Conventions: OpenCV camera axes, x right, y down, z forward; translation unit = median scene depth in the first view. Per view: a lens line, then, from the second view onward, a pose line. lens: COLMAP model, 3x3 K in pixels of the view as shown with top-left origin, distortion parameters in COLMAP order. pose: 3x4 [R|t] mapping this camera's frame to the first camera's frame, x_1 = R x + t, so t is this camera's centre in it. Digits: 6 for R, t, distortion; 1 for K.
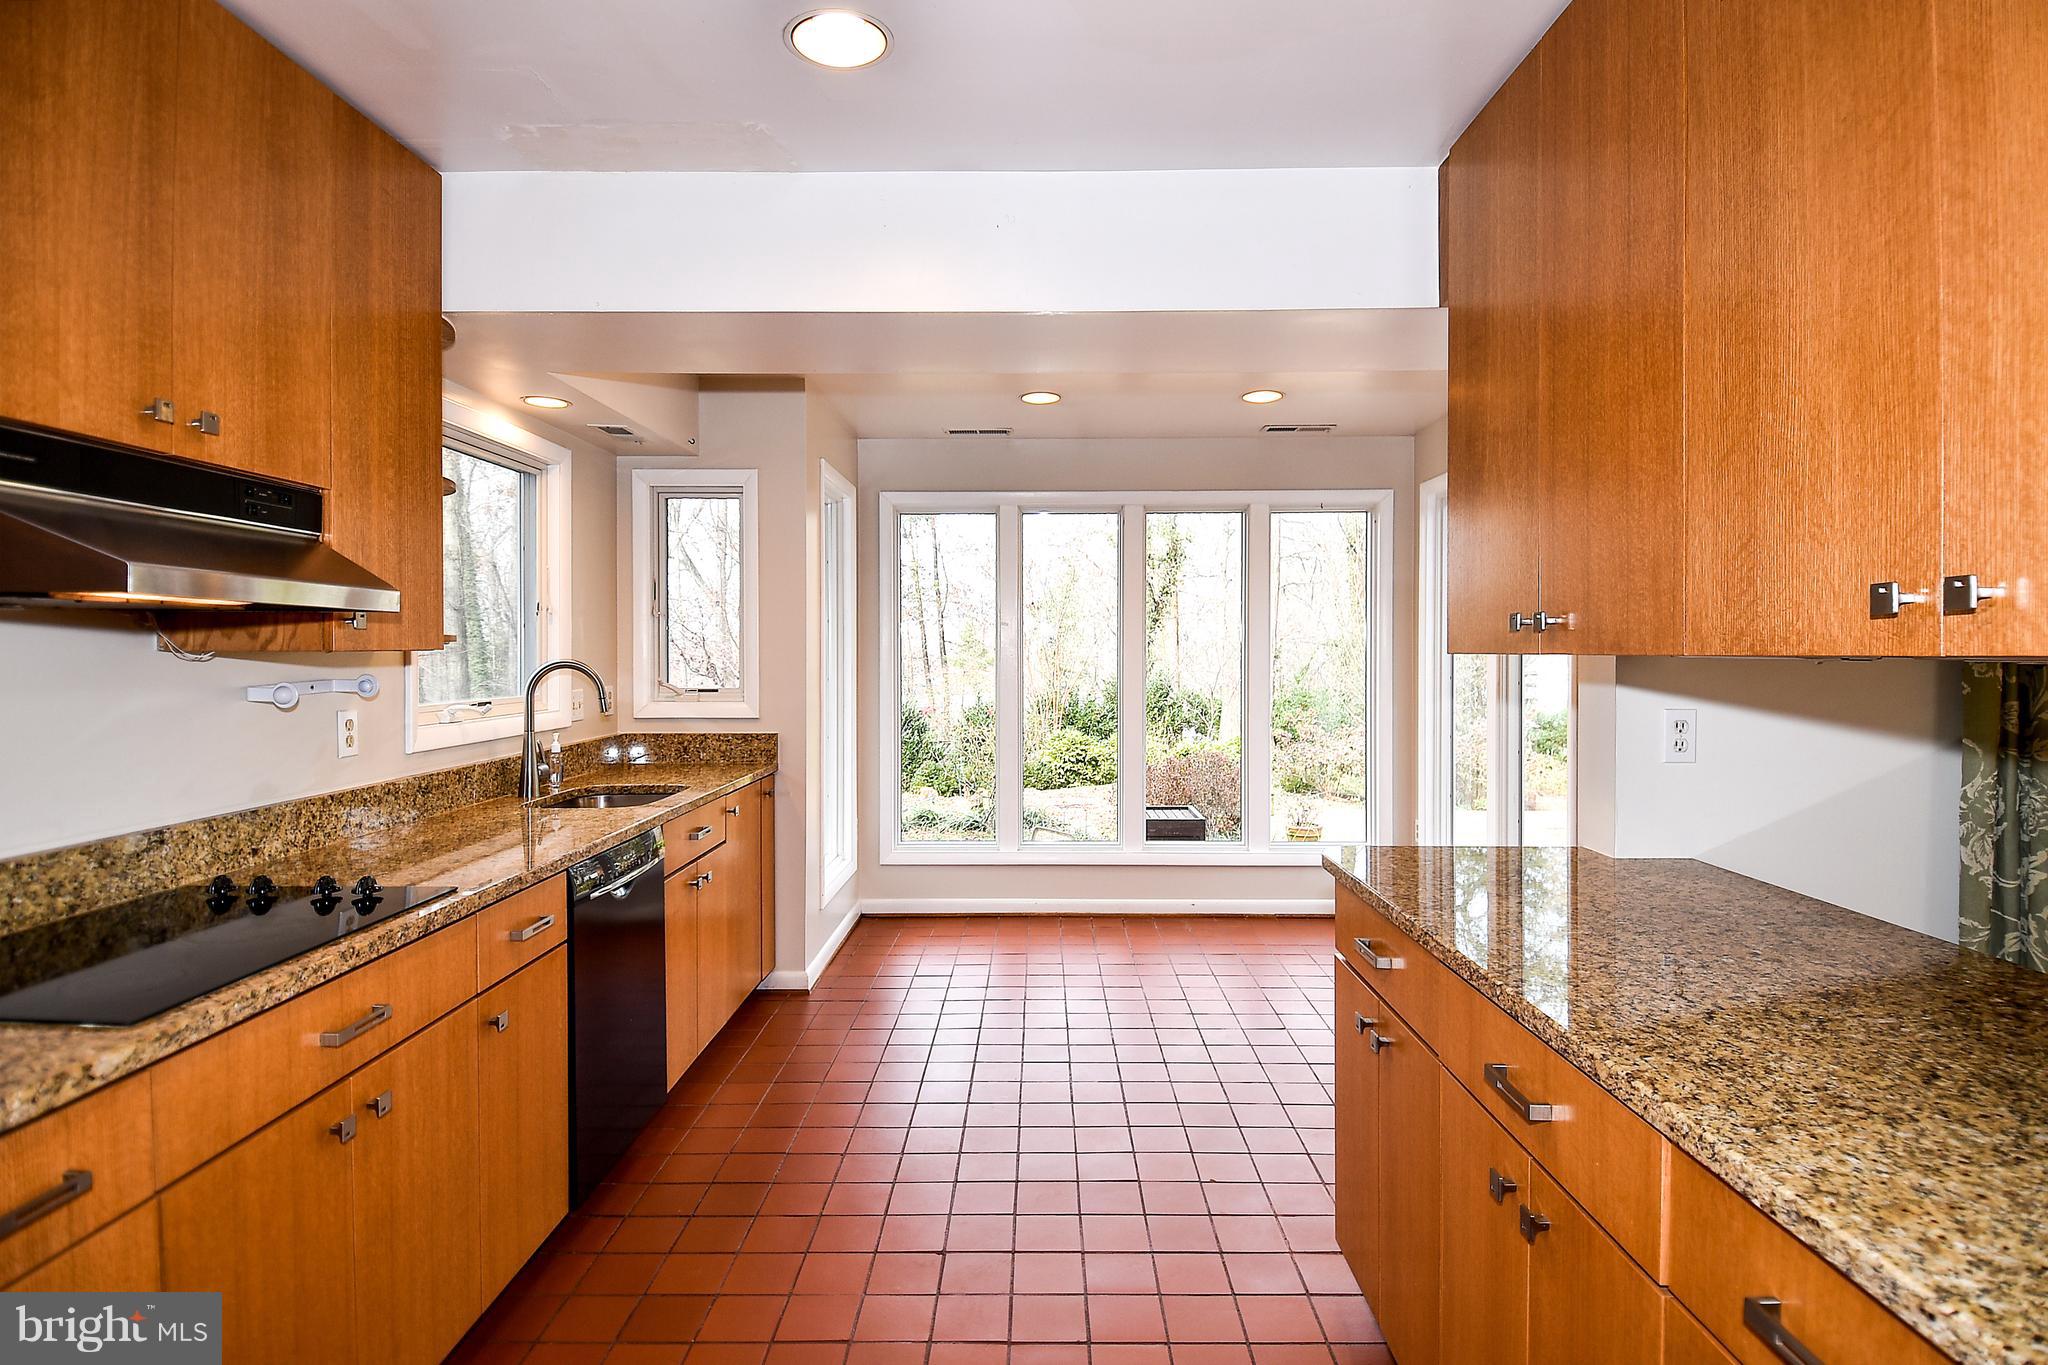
lens RADIAL K [[1130.5, 0, 1030.6], [0, 1130.5, 629.4], [0, 0, 1]] dist [0.059484, -0.065369]
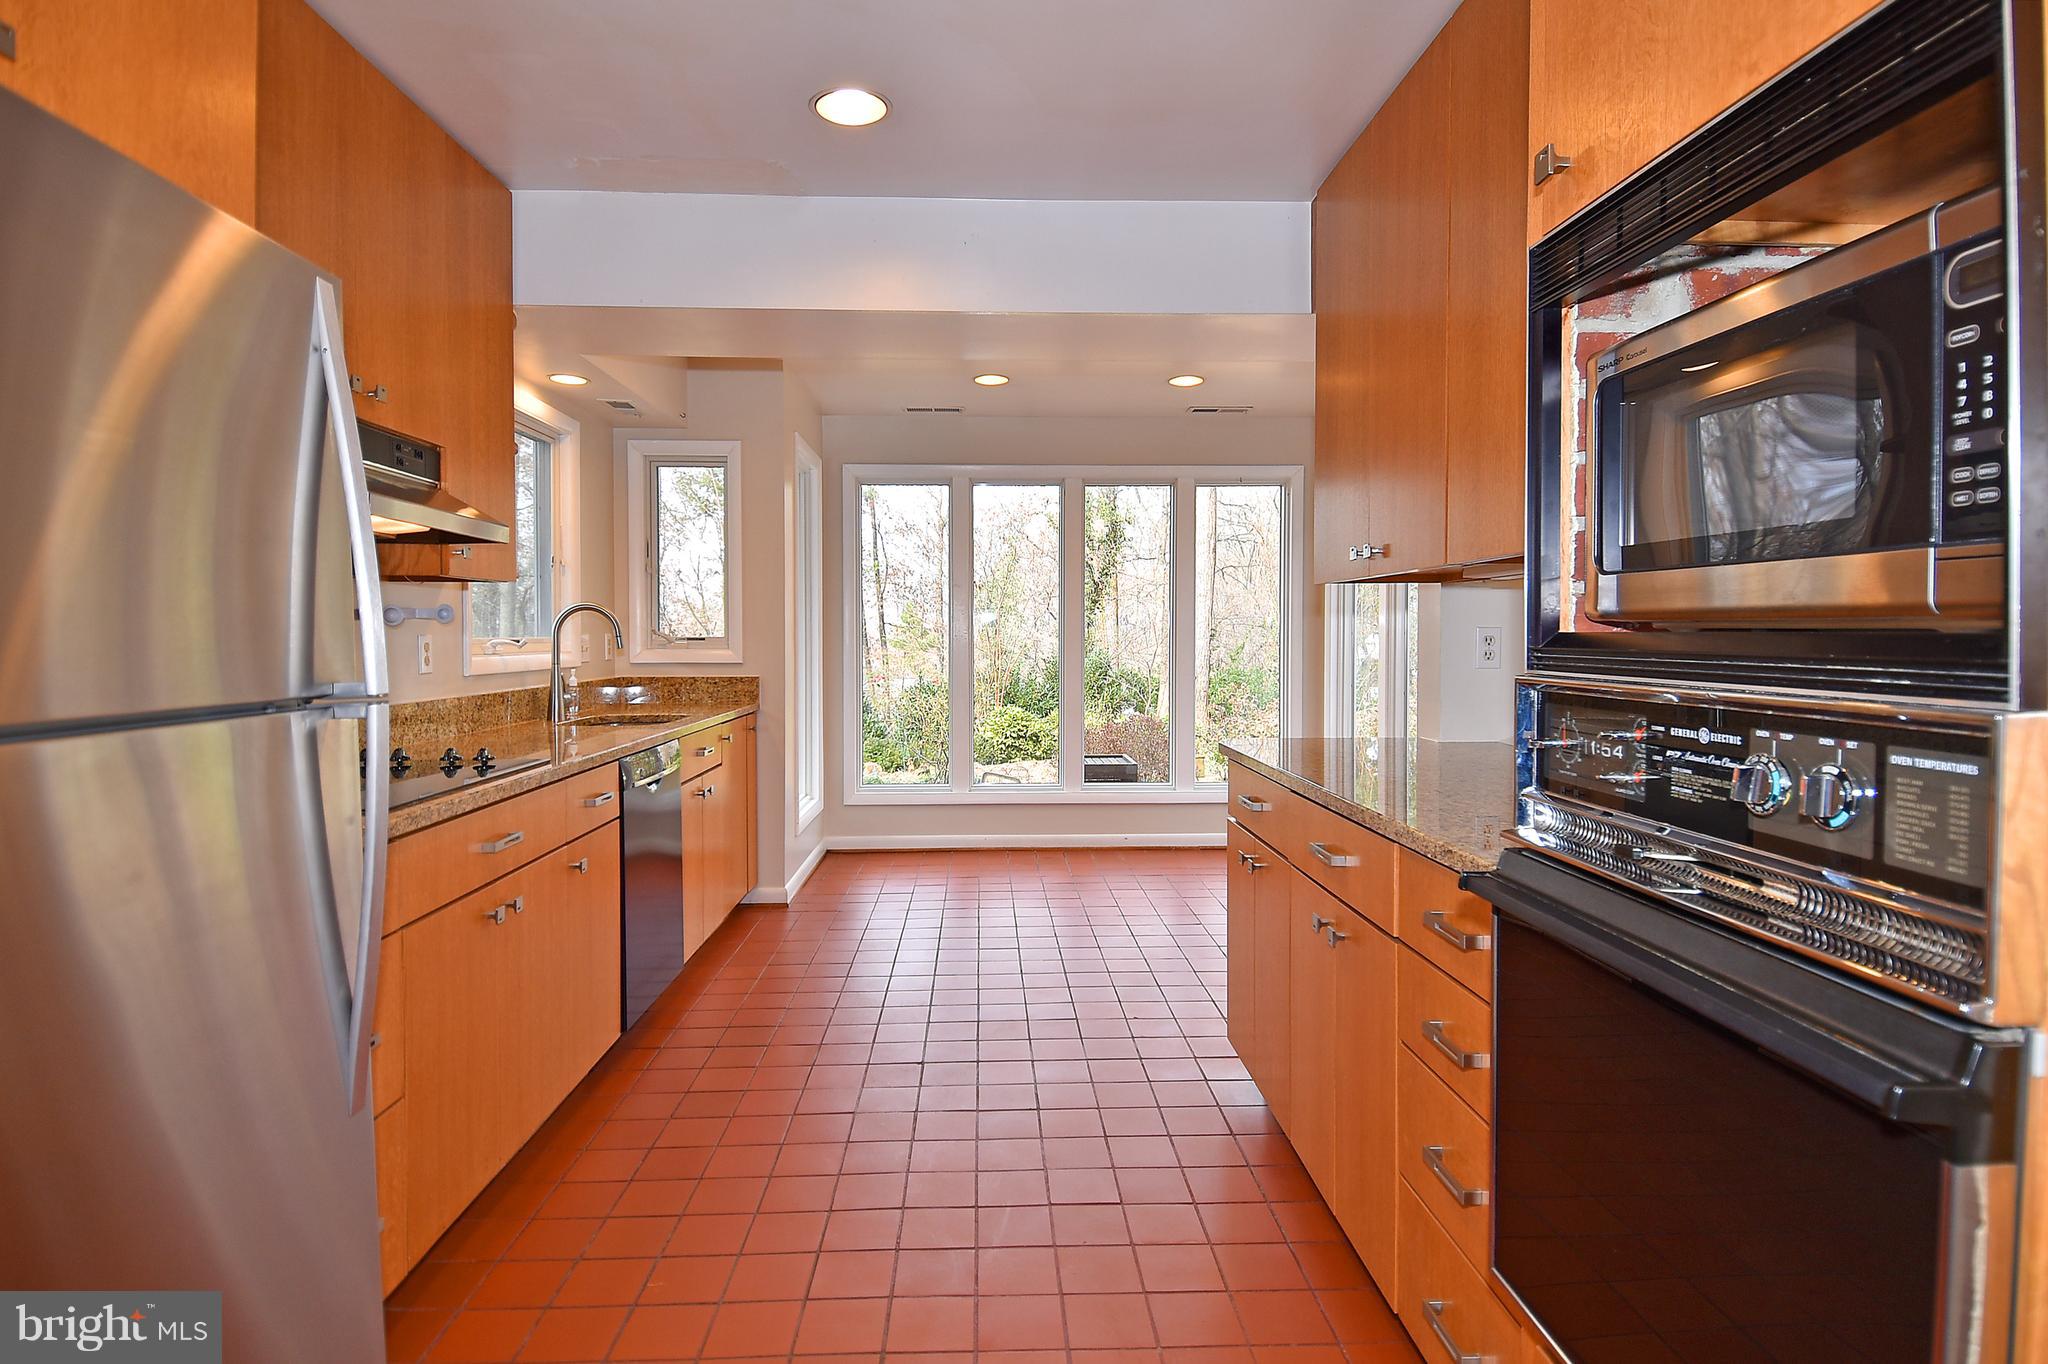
lens RADIAL K [[1153.3, 0, 1034.1], [0, 1153.3, 657.8], [0, 0, 1]] dist [0.033492, -0.000090]
pose [[0.998398, -0.003002, 0.056504, -0.015326], [0.000928, 0.999326, 0.036690, 0.032394], [-0.056576, -0.036579, 0.997728, -0.171212]]
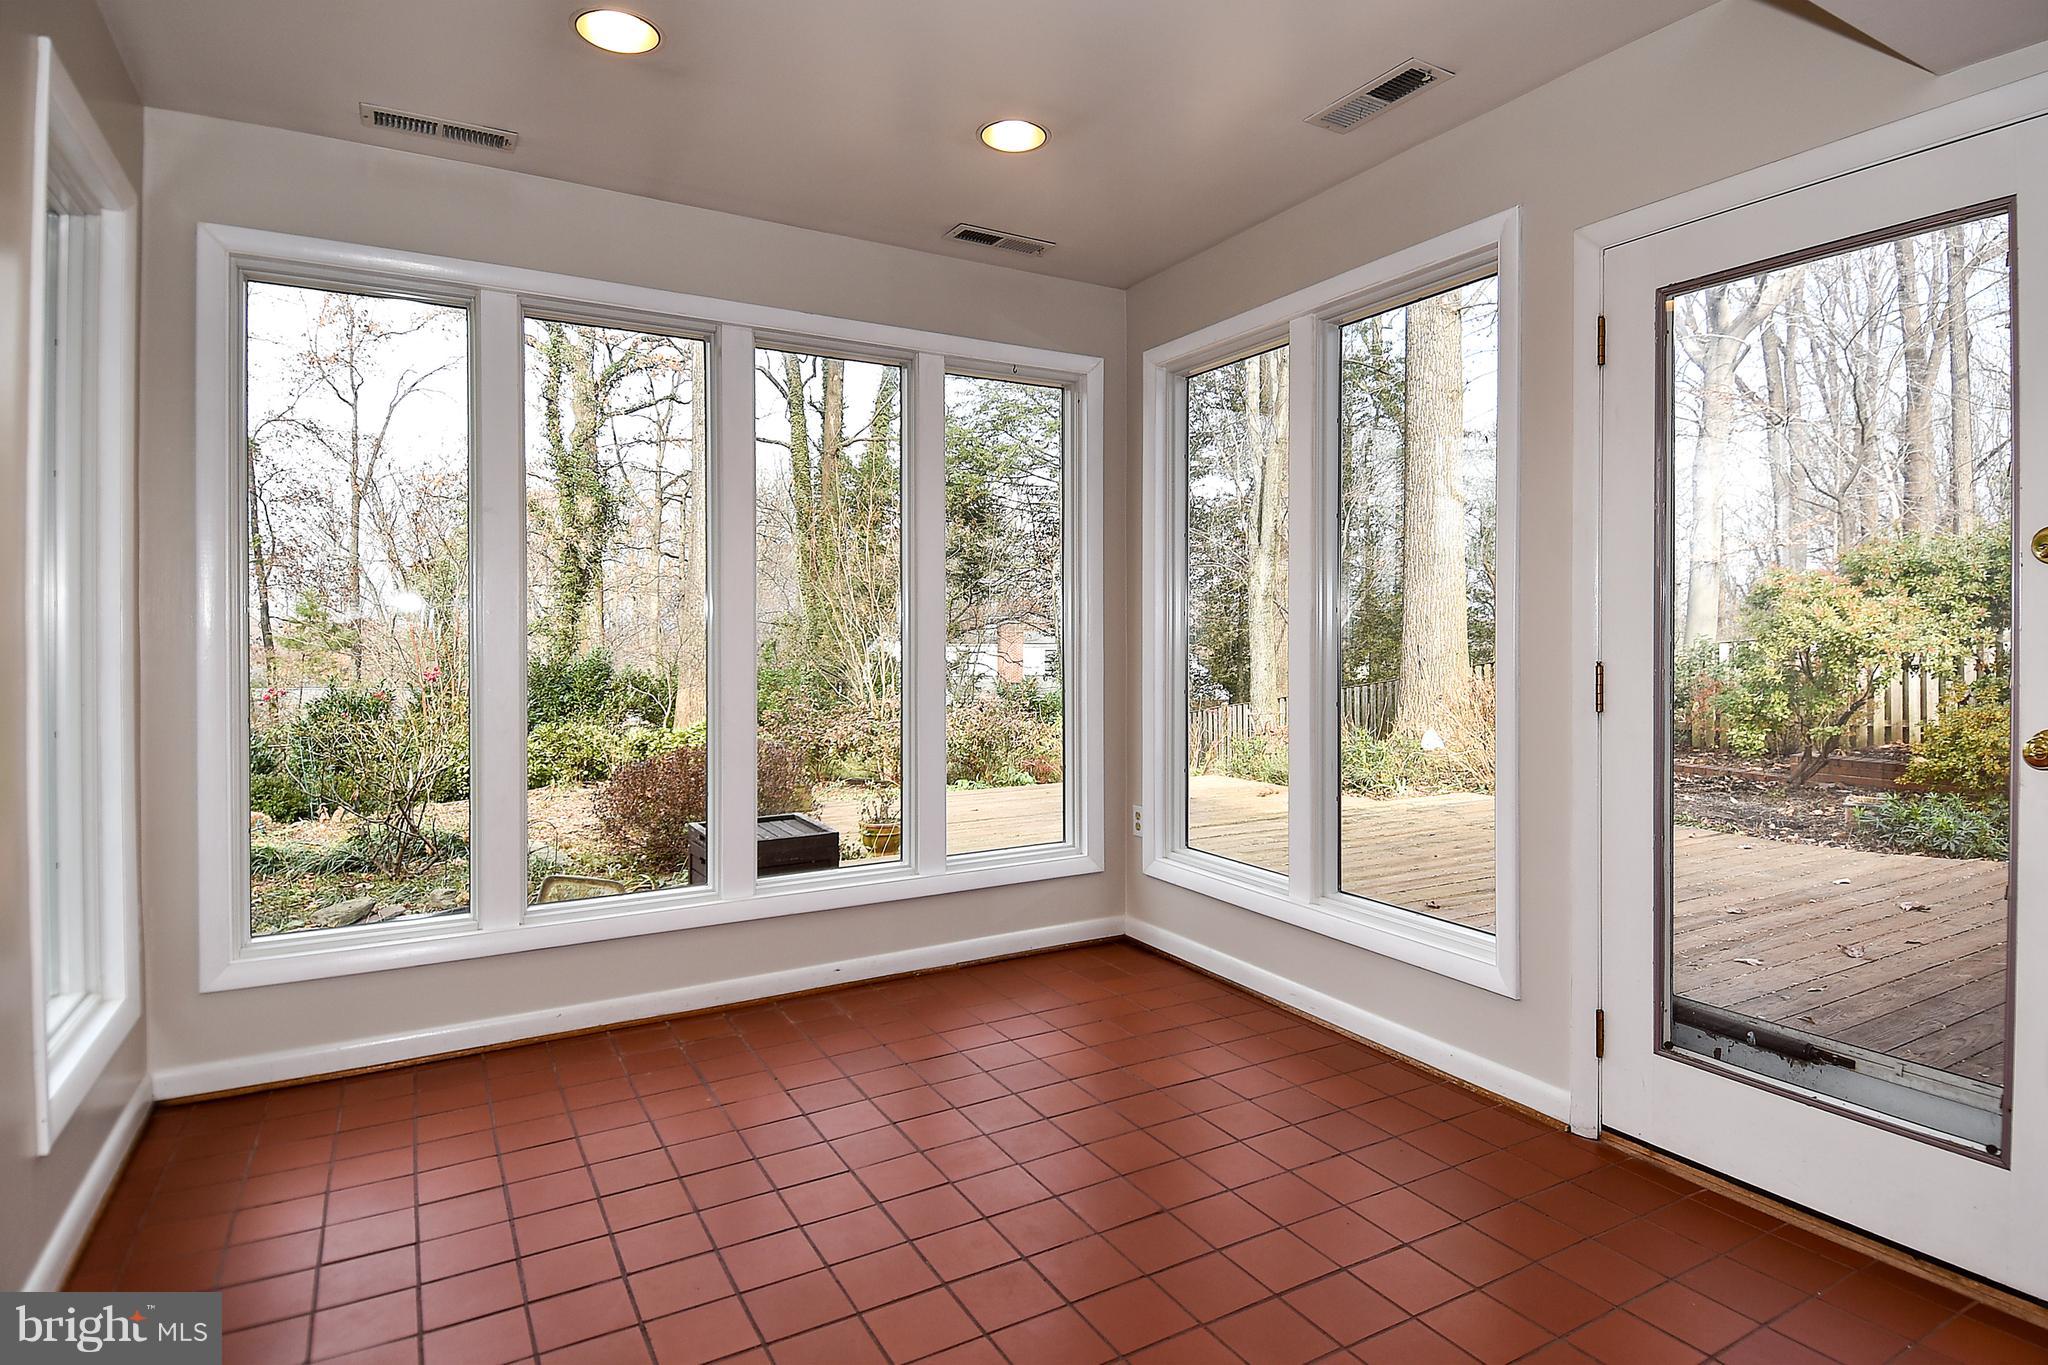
lens RADIAL K [[1108.2, 0, 1100.0], [0, 1108.2, 648.9], [0, 0, 1]] dist [0.053923, -0.048217]
pose [[0.843996, -0.002756, 0.536343, -0.092710], [-0.012502, 0.999614, 0.024811, 0.064508], [-0.536204, -0.027646, 0.843635, 0.555577]]
